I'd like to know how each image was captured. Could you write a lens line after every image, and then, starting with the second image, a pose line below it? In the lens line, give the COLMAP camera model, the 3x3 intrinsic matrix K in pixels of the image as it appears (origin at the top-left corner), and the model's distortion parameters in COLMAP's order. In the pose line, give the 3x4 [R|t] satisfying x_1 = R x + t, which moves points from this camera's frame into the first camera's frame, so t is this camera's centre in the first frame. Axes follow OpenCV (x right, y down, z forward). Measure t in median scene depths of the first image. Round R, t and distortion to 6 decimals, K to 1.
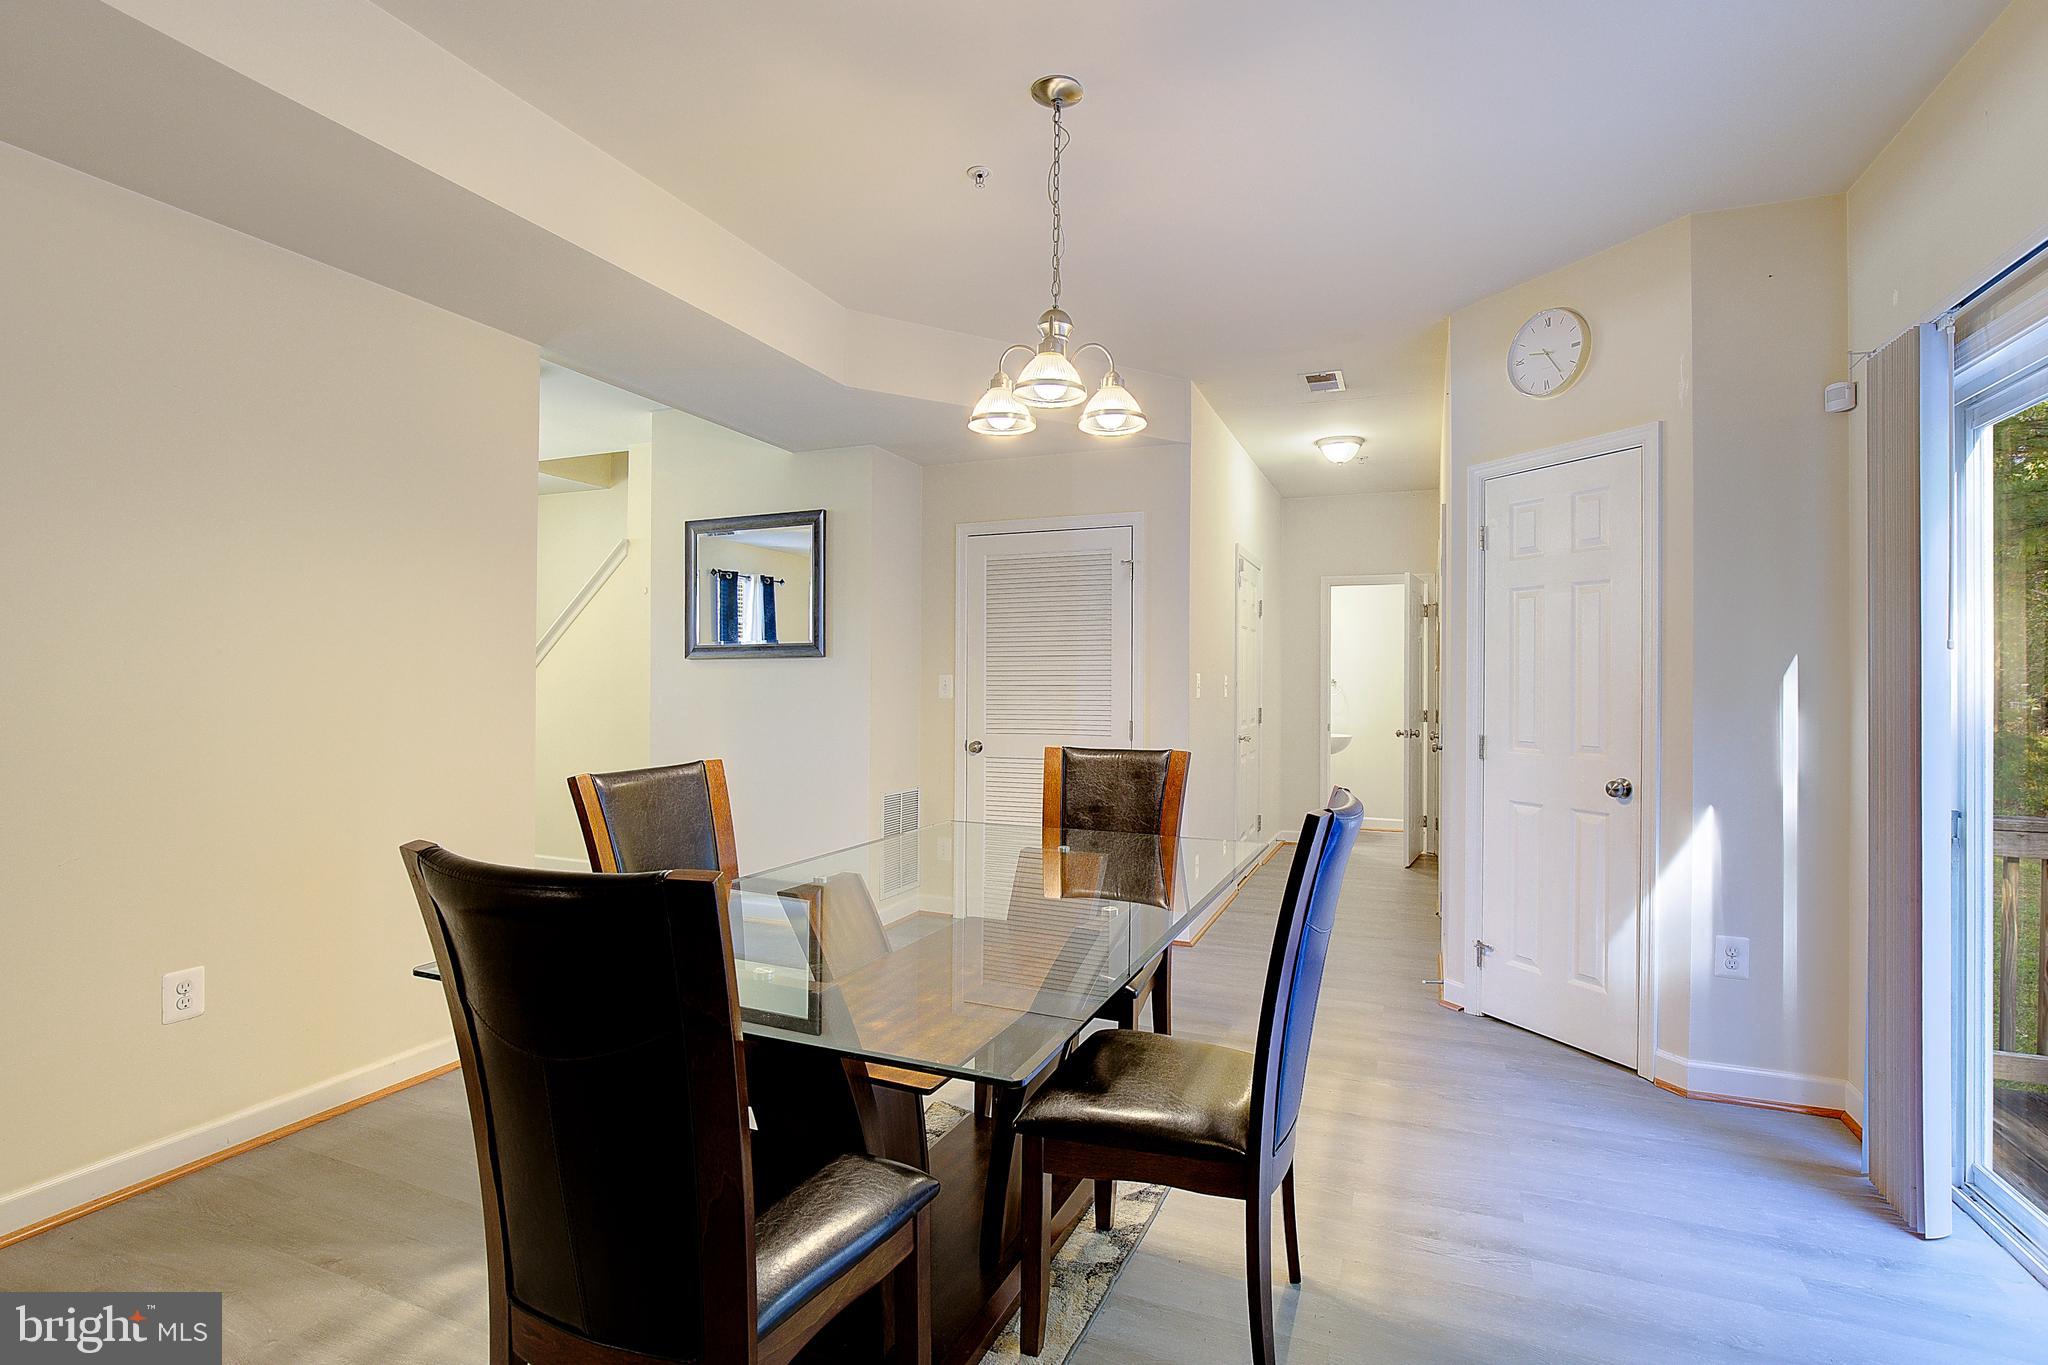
lens RADIAL K [[953.4, 0, 1059.9], [0, 953.4, 675.1], [0, 0, 1]] dist [-0.013873, -0.000048]
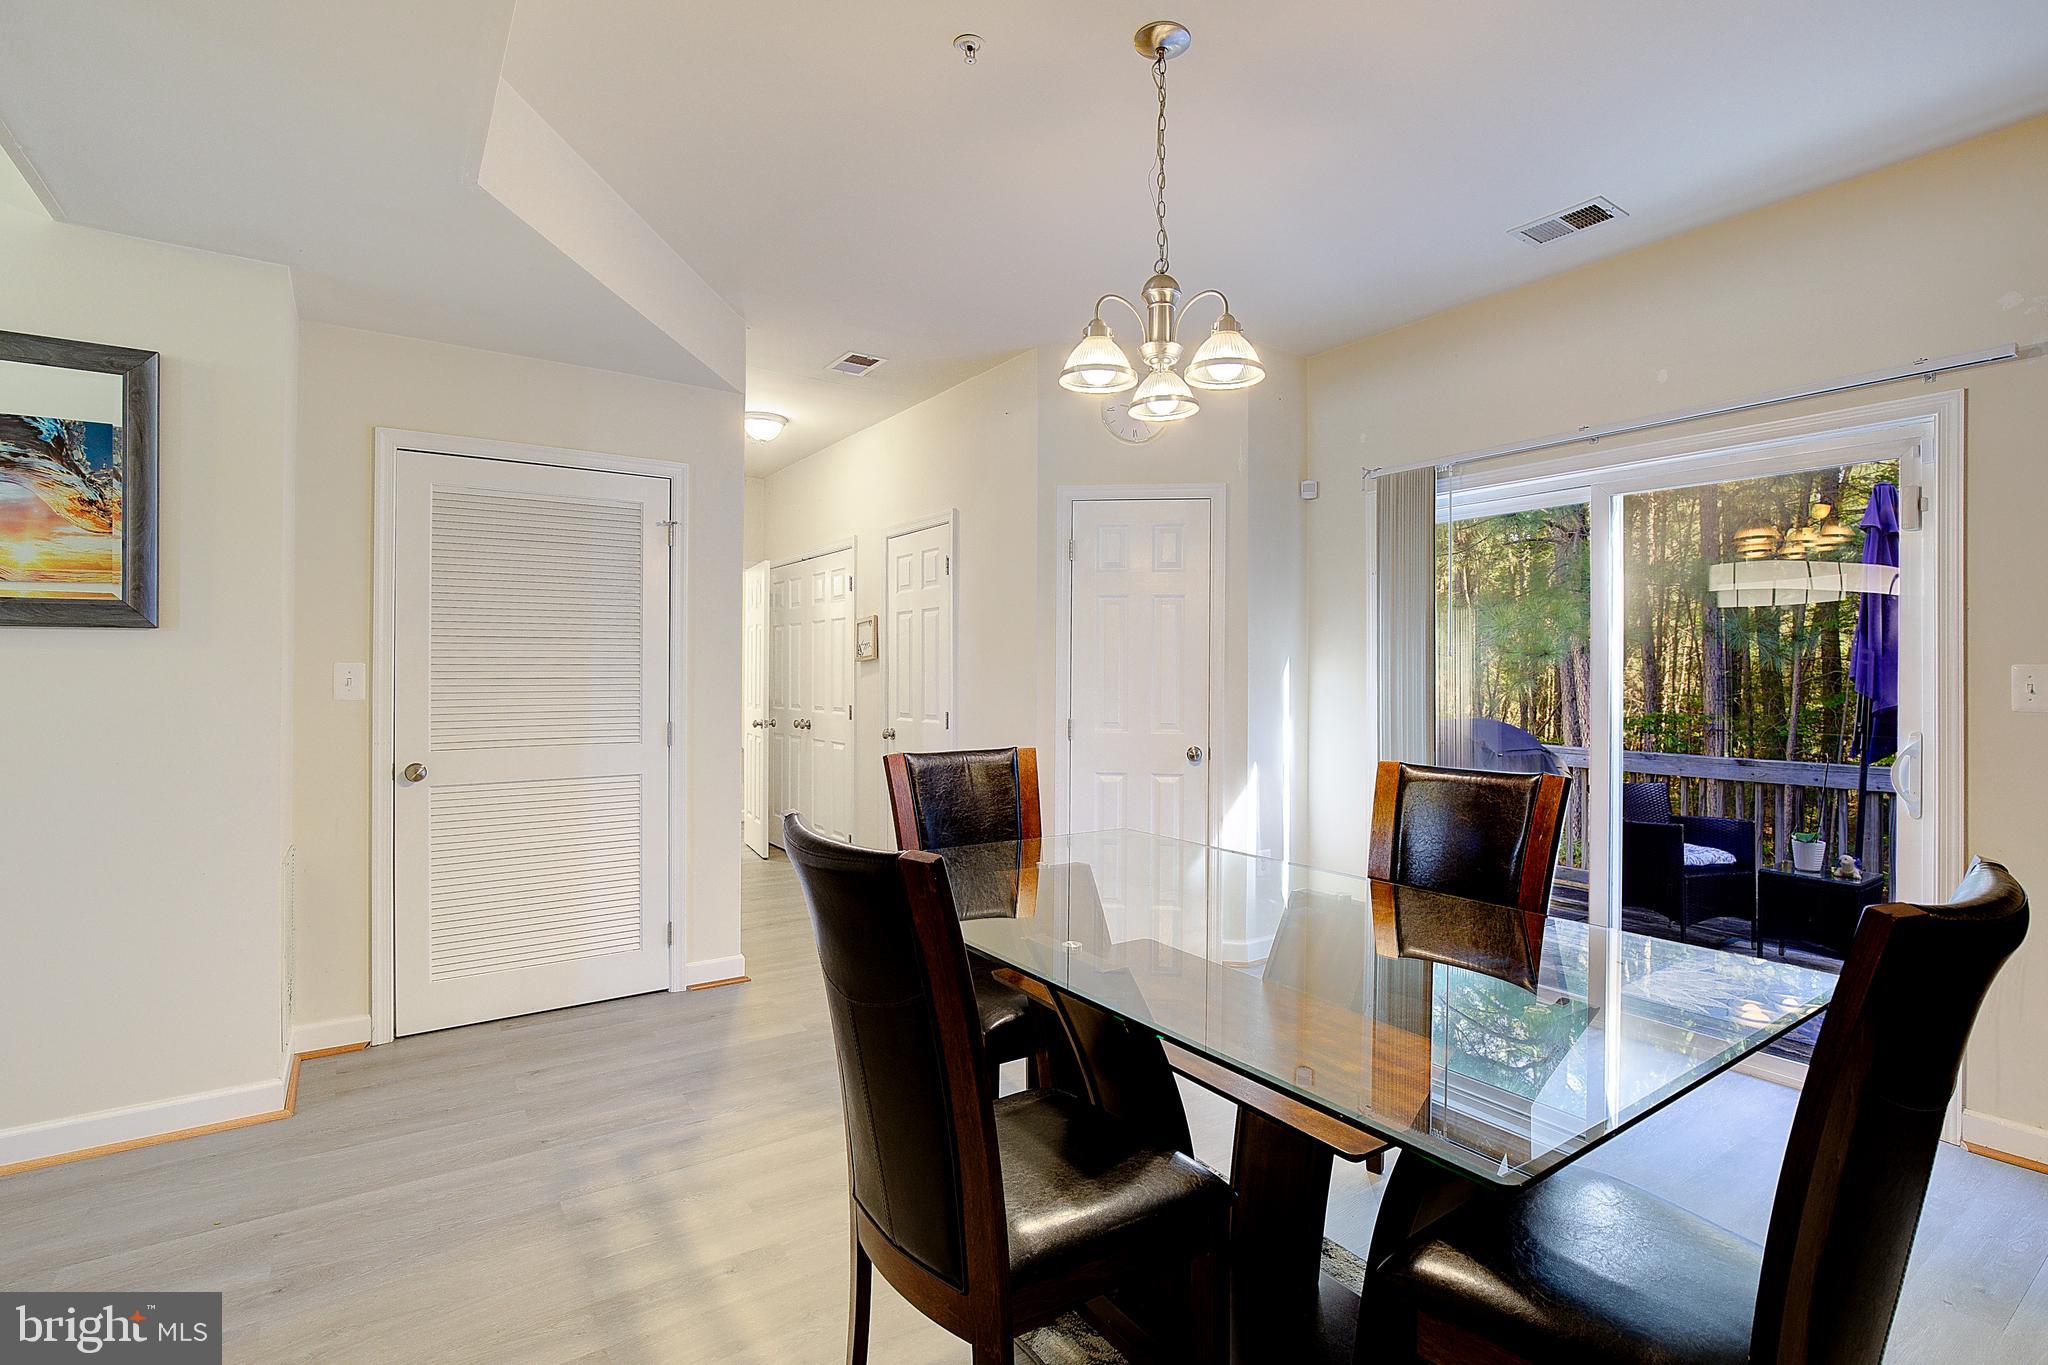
lens RADIAL K [[953.4, 0, 1059.9], [0, 953.4, 675.1], [0, 0, 1]] dist [-0.013873, -0.000048]
pose [[0.545006, -0.005224, 0.838416, -0.545372], [-0.008341, 0.999897, 0.011653, -0.004176], [-0.838391, -0.013344, 0.544906, 0.372227]]
